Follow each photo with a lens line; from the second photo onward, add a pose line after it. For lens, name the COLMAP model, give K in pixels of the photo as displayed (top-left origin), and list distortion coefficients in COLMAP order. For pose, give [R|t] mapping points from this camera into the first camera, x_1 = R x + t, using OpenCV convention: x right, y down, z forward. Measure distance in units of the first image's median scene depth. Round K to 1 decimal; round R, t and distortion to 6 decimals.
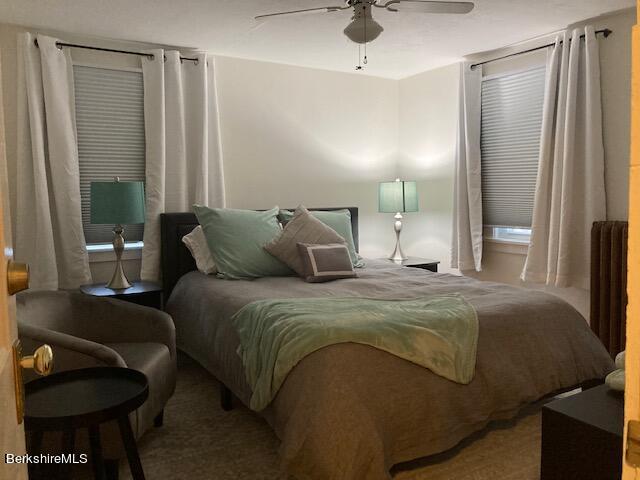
lens RADIAL K [[528.7, 0, 320.7], [0, 528.7, 238.8], [0, 0, 1]] dist [0.004924, 0.002736]
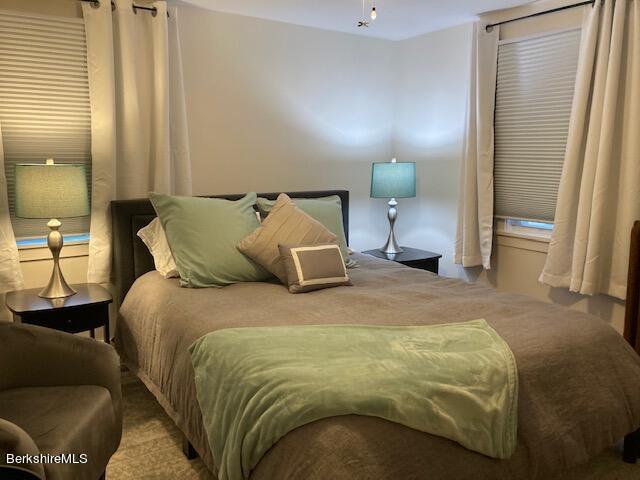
lens RADIAL K [[528.7, 0, 320.7], [0, 528.7, 238.8], [0, 0, 1]] dist [0.004924, 0.002736]
pose [[0.999145, 0.009989, 0.040123, -0.010876], [-0.012643, 0.997710, 0.066443, -0.048409], [-0.039367, -0.066894, 0.996983, 0.169360]]
